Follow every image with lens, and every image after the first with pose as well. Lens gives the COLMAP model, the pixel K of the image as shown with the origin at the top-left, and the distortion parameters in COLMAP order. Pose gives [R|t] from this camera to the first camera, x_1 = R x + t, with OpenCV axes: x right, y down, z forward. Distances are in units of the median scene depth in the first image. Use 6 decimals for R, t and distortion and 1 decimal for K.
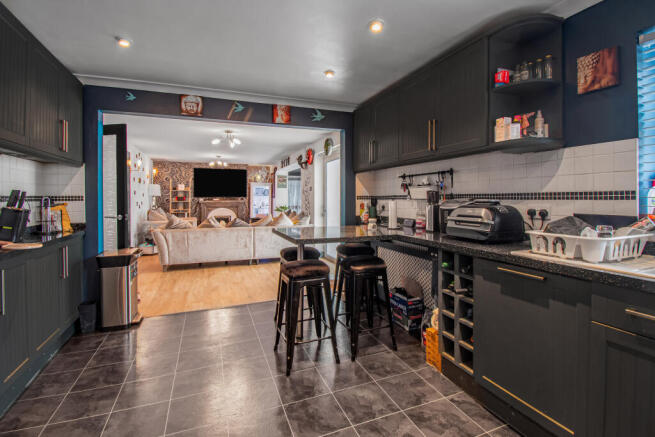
lens RADIAL K [[302.5, 0, 320.6], [0, 302.5, 197.7], [0, 0, 1]] dist [-0.028145, -0.001011]
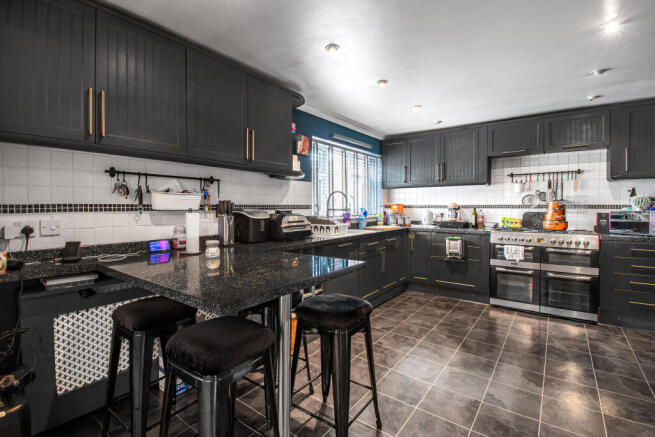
lens RADIAL K [[302.5, 0, 328.5], [0, 302.5, 212.7], [0, 0, 1]] dist [-0.028145, -0.001011]
pose [[-0.528605, -0.003750, 0.848860, -0.571450], [0.006036, 0.999948, 0.008177, 0.009064], [-0.848847, 0.009446, -0.528555, 1.229218]]
